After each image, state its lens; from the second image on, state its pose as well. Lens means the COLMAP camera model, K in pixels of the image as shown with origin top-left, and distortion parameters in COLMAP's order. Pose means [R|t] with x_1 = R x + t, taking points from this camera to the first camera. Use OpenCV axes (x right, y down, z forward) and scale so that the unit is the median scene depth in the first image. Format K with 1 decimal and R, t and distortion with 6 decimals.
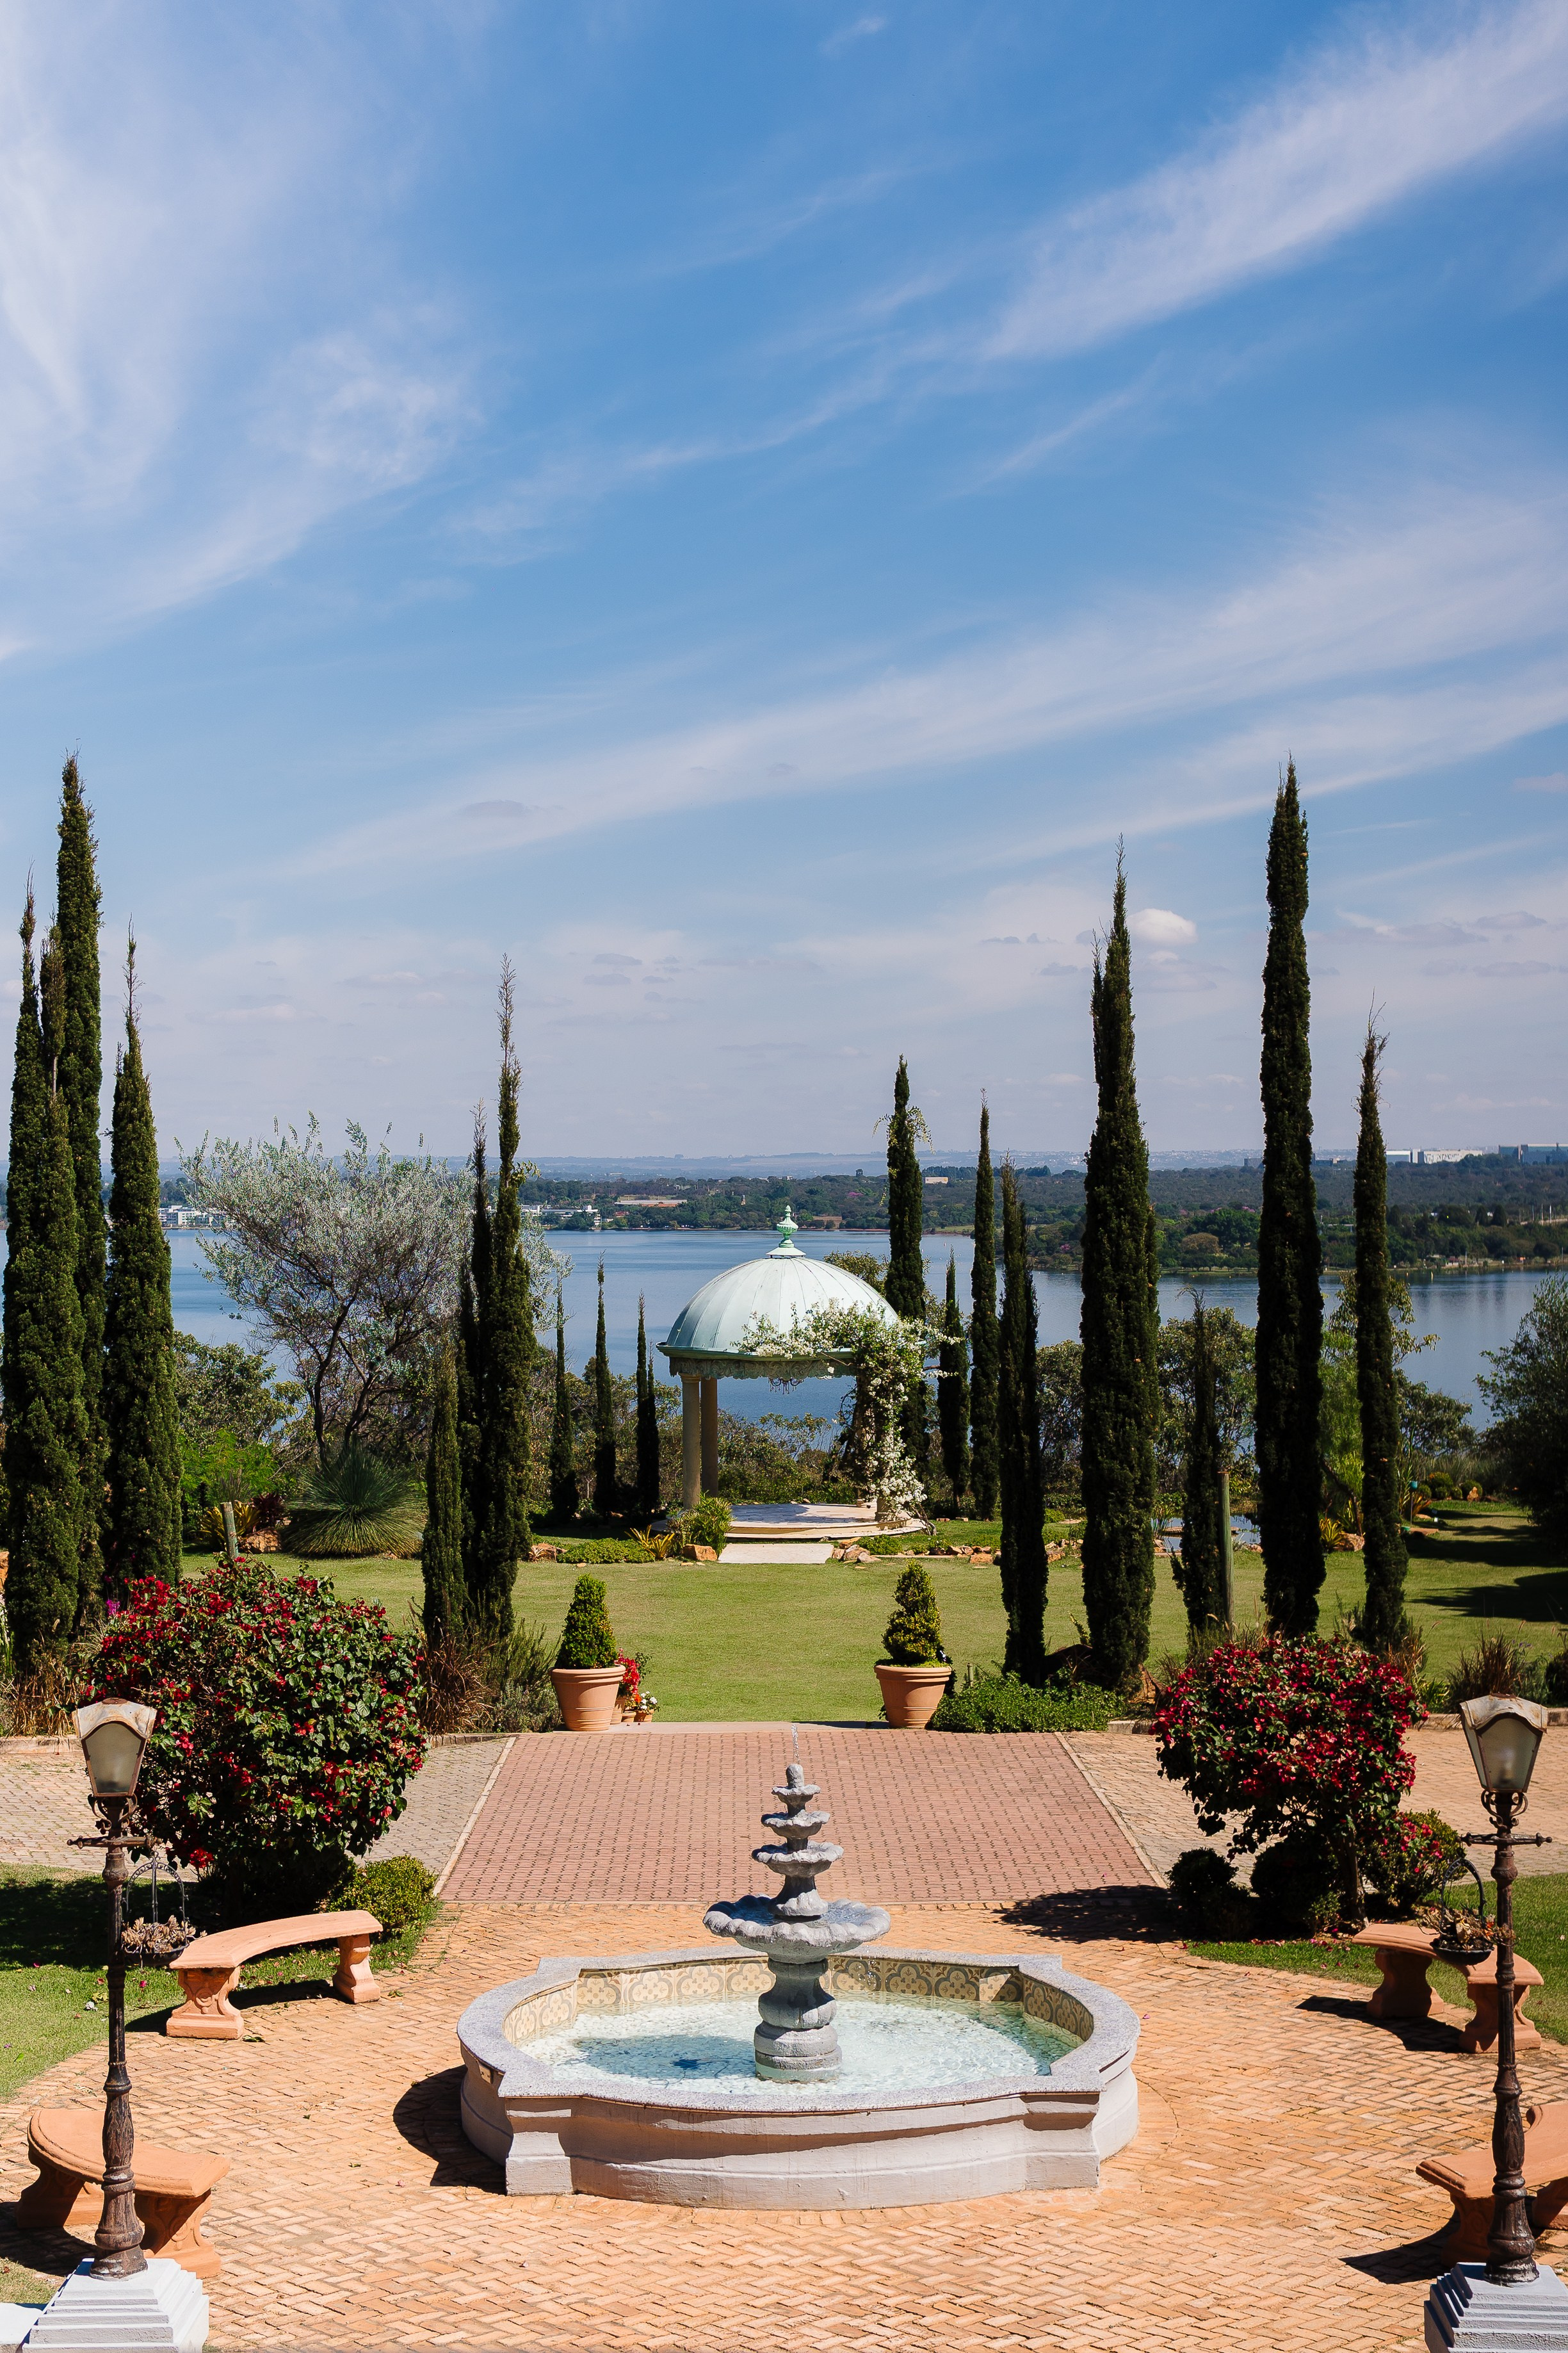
lens RADIAL K [[3628.4, 0, 735.7], [0, 3628.4, 1140.1], [0, 0, 1]] dist [-0.010898, 0.659682]
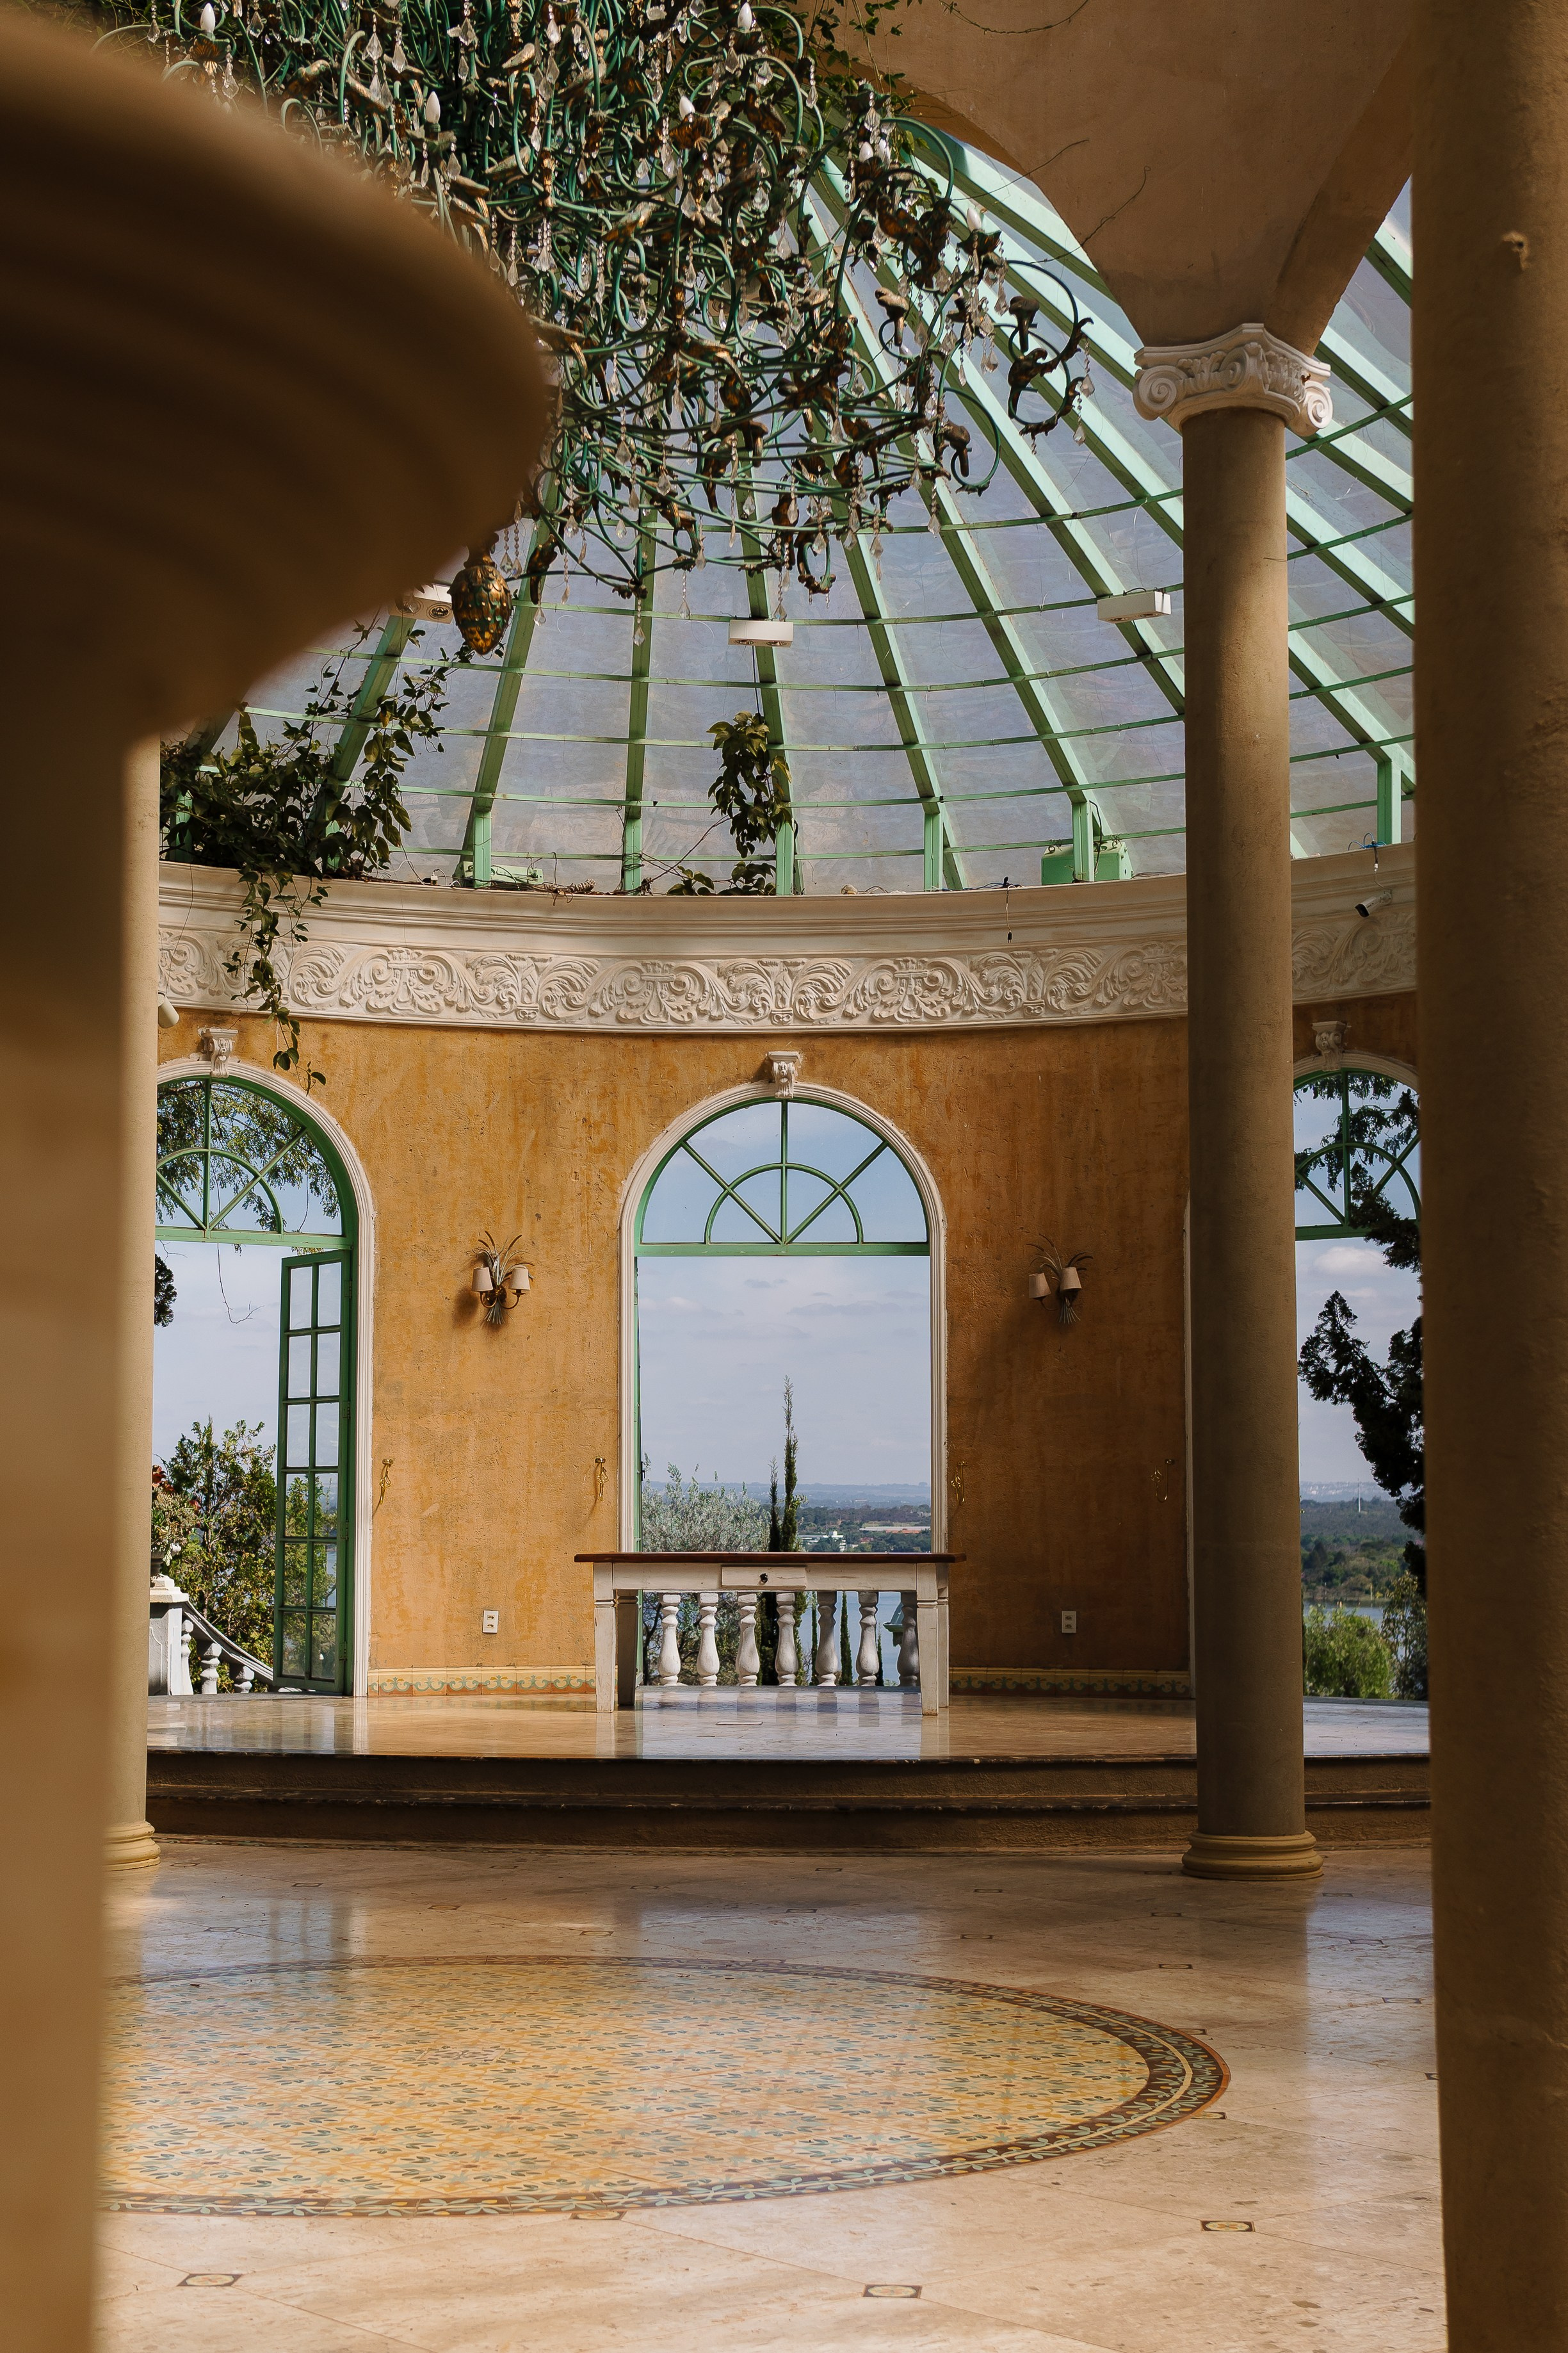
lens RADIAL K [[3558.8, 0, 784.0], [0, 3558.8, 1176.5], [0, 0, 1]] dist [-0.014517, 0.881139]
pose [[0.998492, 0.000839, -0.054897, 0.020764], [-0.005311, 0.996670, -0.081363, -0.005016], [0.054646, 0.081532, 0.995172, -0.523706]]
